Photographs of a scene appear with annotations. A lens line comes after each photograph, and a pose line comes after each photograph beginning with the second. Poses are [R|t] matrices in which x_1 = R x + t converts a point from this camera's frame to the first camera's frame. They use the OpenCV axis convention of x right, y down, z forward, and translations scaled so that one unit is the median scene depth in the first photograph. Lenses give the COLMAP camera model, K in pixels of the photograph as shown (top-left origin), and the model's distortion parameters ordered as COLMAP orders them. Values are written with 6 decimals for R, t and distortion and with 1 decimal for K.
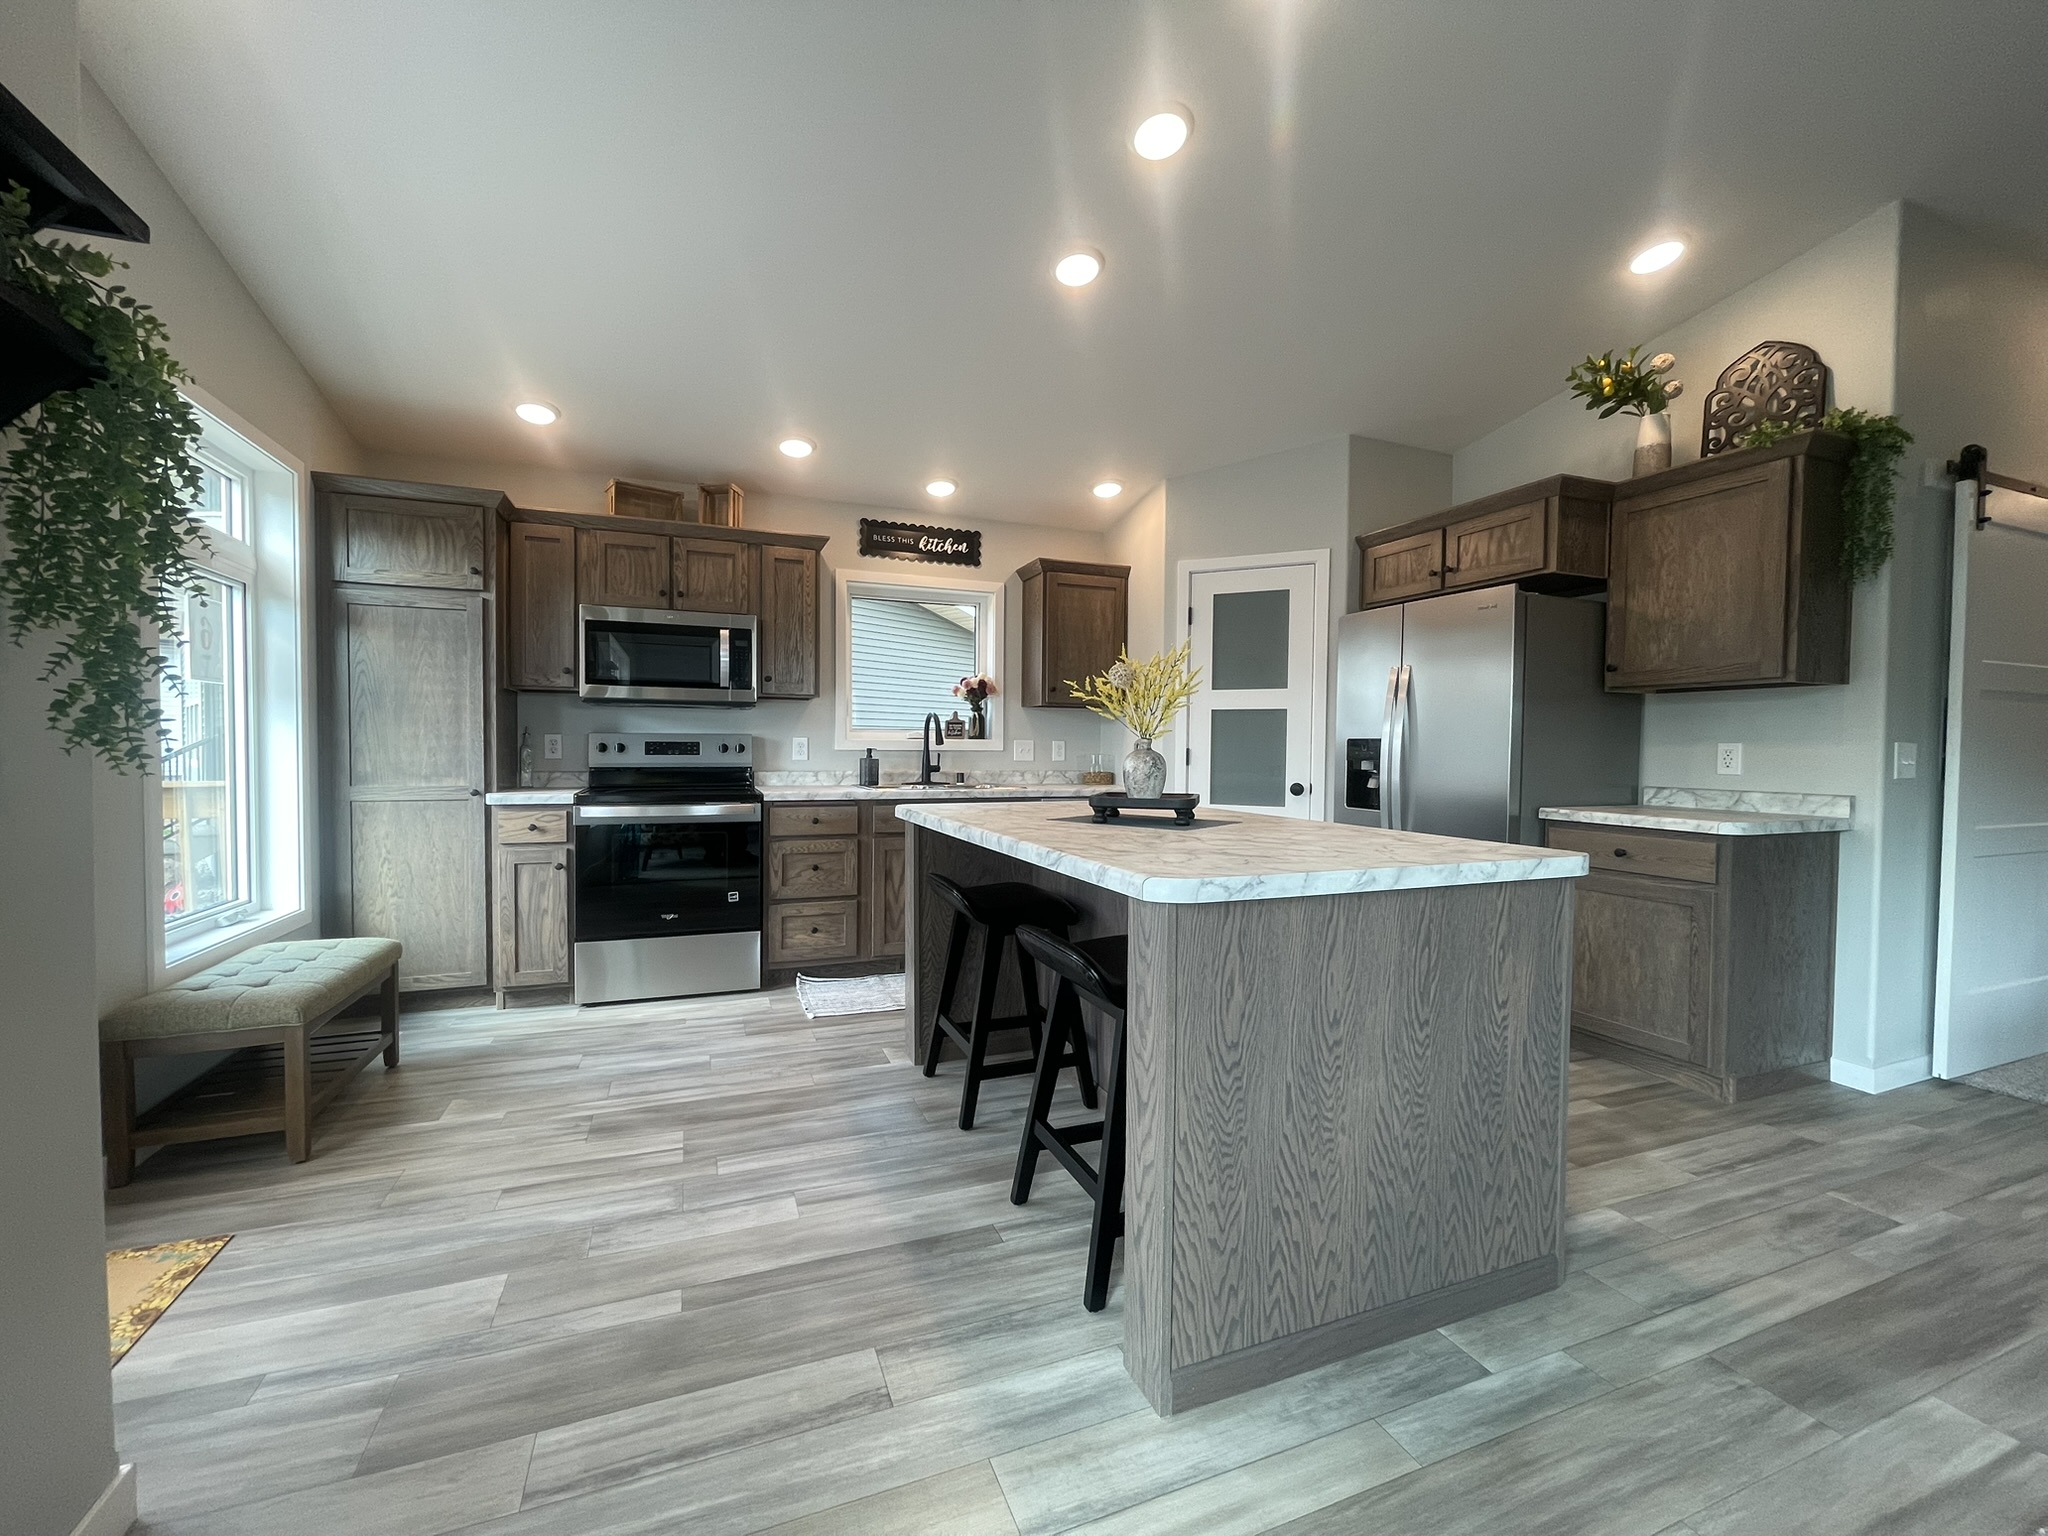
lens RADIAL K [[822.3, 0, 1018.2], [0, 822.3, 768.0], [0, 0, 1]] dist [0.002988, 0.000508]
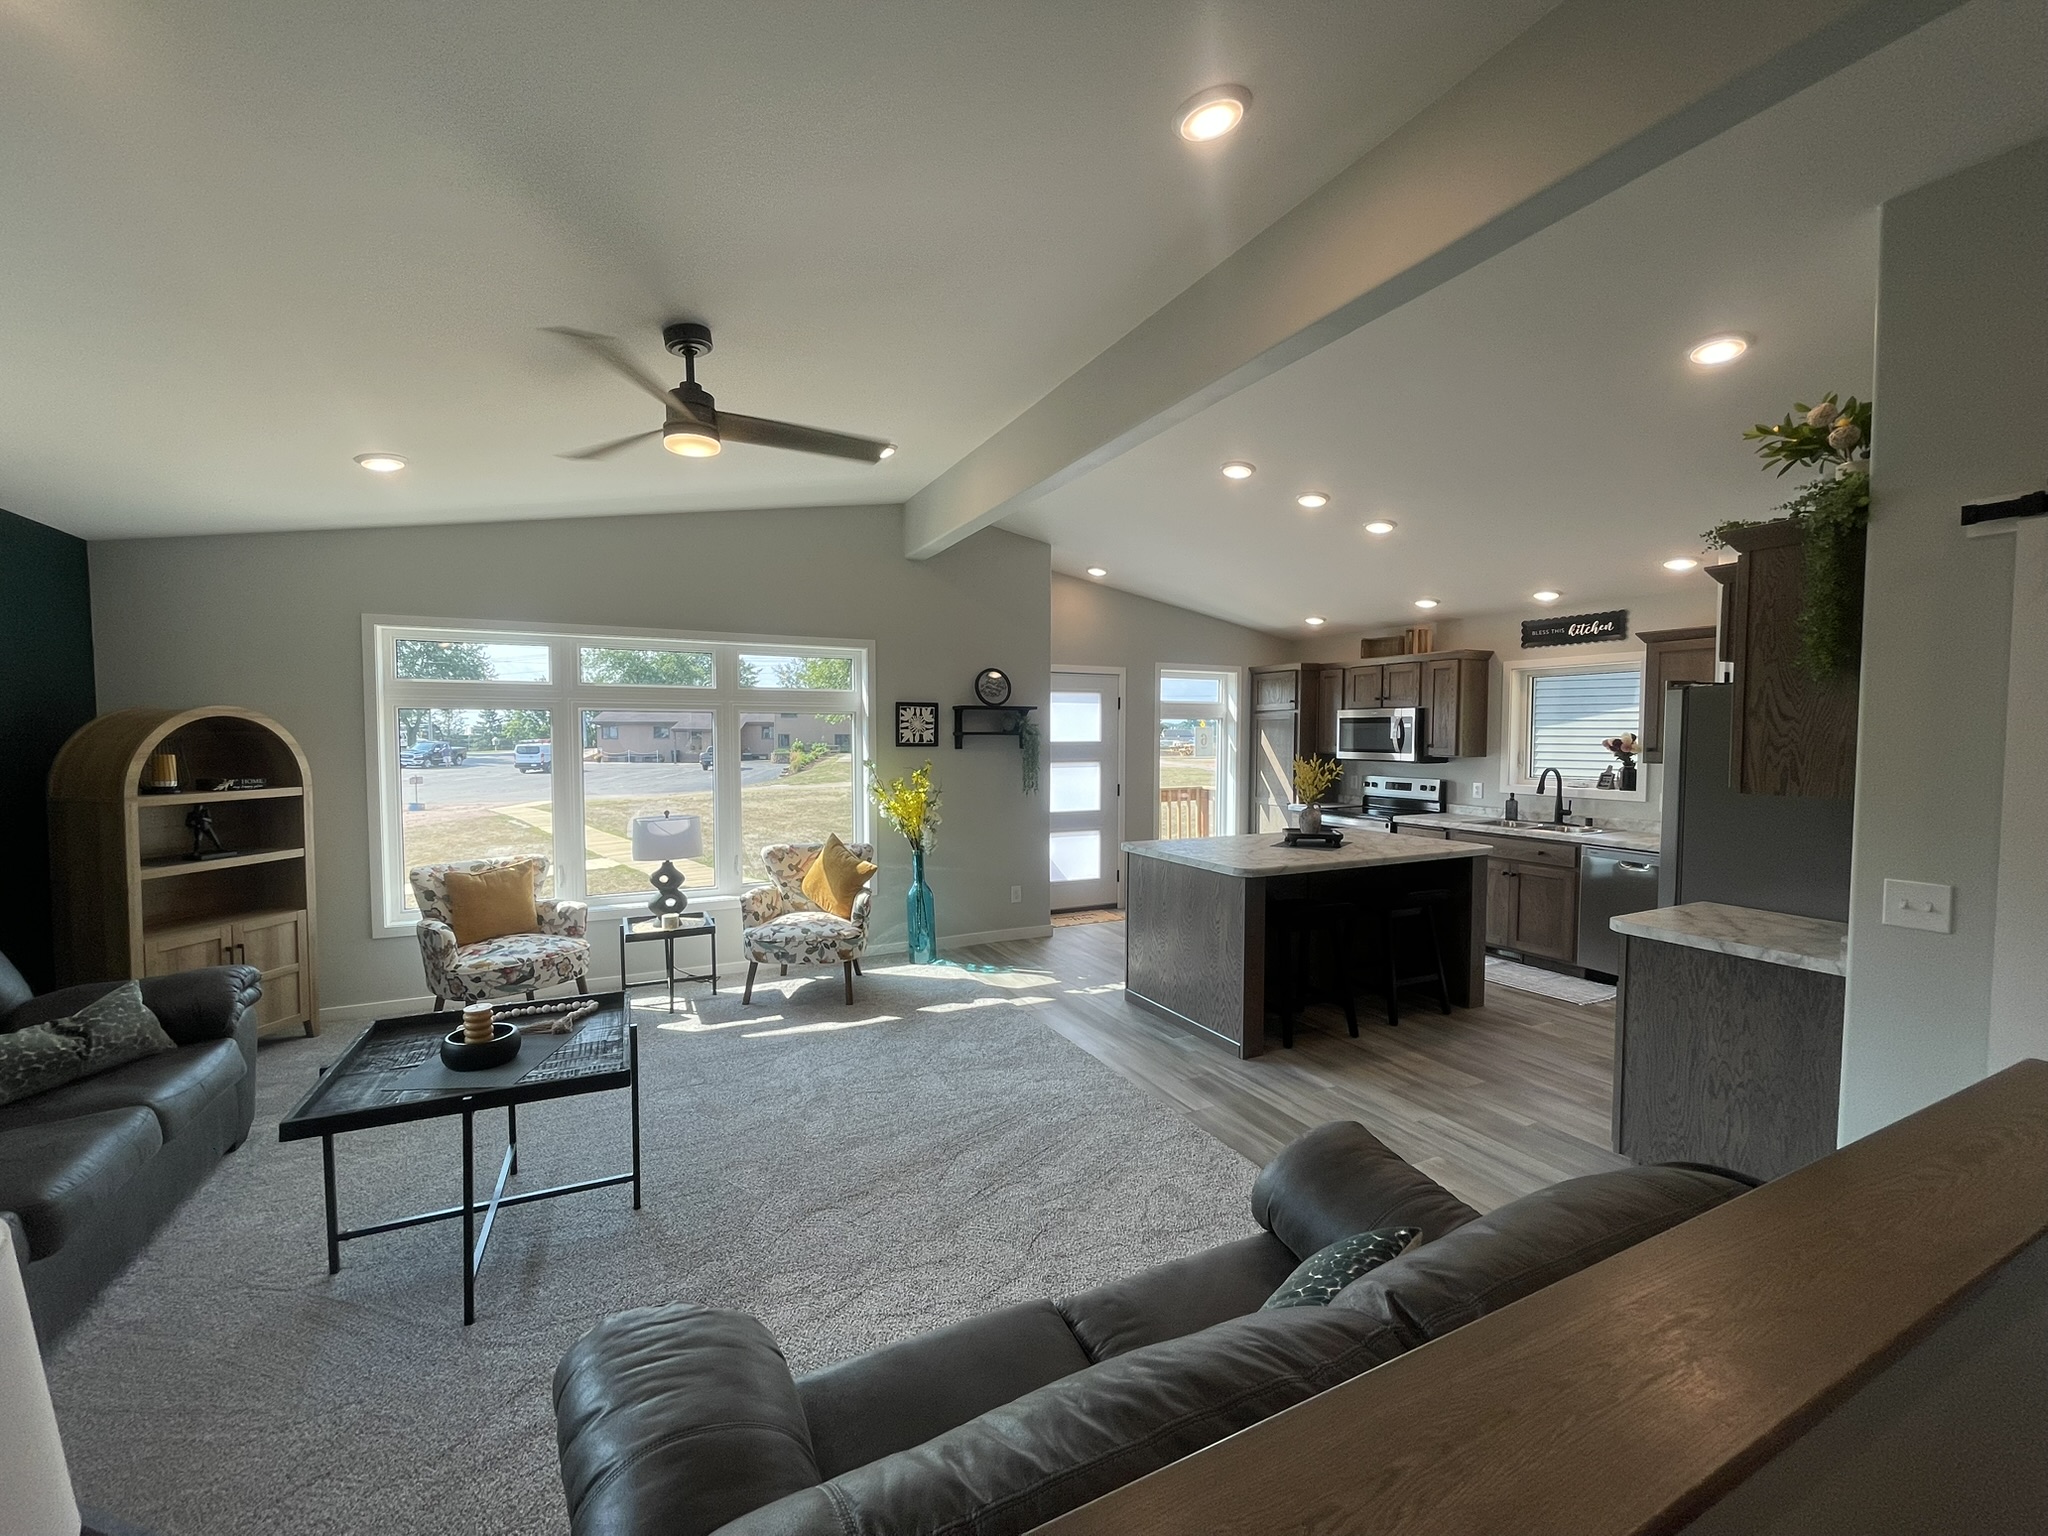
lens RADIAL K [[822.3, 0, 1025.1], [0, 822.3, 768.7], [0, 0, 1]] dist [0.002988, 0.000508]
pose [[0.093417, 0.029896, -0.995178, 1.051706], [-0.032479, 0.999109, 0.026965, -0.072014], [0.995097, 0.029804, 0.094305, 0.071745]]
